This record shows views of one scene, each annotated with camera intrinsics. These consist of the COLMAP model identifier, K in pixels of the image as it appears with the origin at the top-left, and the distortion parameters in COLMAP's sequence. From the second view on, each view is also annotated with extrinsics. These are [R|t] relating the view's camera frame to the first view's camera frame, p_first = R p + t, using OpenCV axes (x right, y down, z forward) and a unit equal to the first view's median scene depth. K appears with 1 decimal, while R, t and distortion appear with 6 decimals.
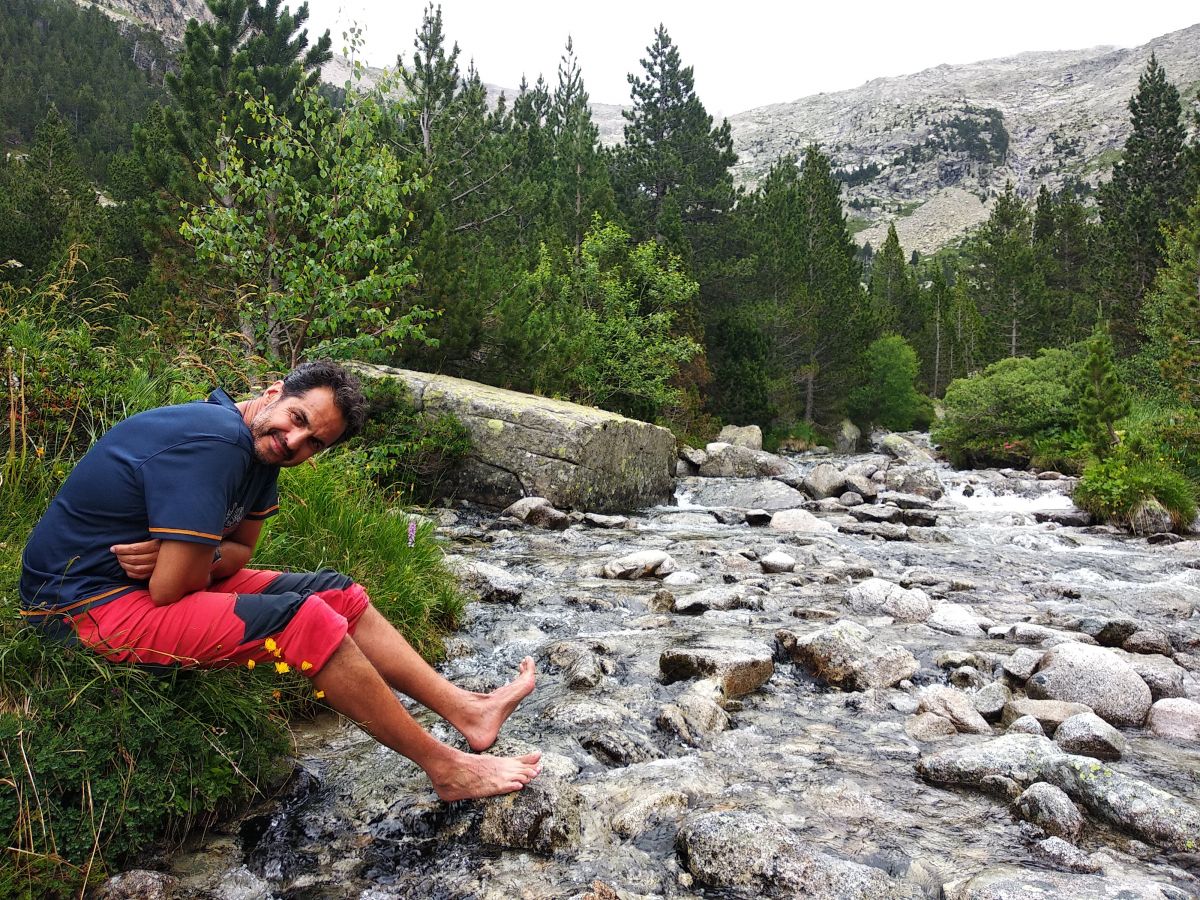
lens RADIAL K [[1001.2, 0, 600.0], [0, 1001.2, 450.0], [0, 0, 1]] dist [0.000367, -0.011140]
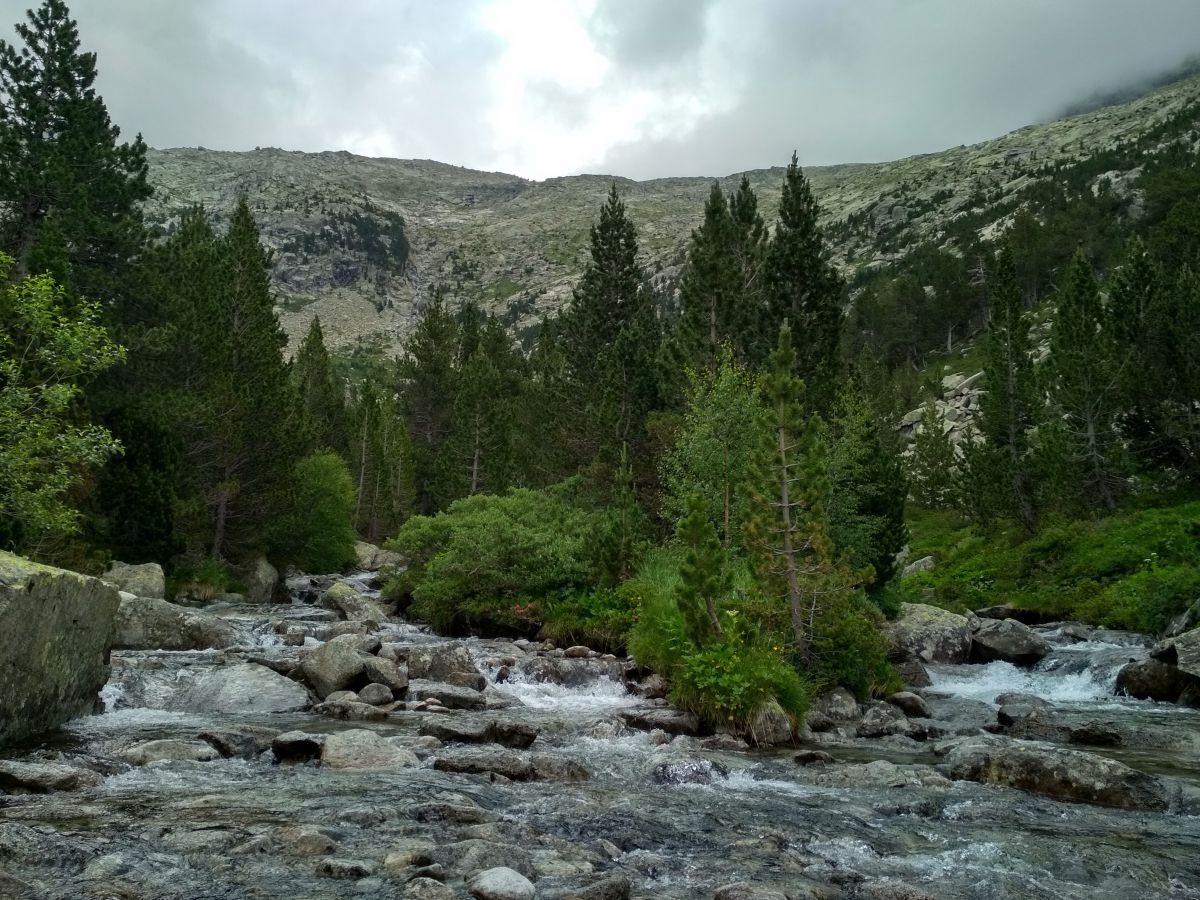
lens RADIAL K [[1152.0, 0, 599.4], [0, 1152.0, 443.5], [0, 0, 1]] dist [0.142901, -0.285086]
pose [[0.827689, 0.103860, 0.551492, -0.036404], [-0.038568, 0.990929, -0.128734, -0.011062], [-0.559859, 0.085281, 0.824187, 0.111481]]
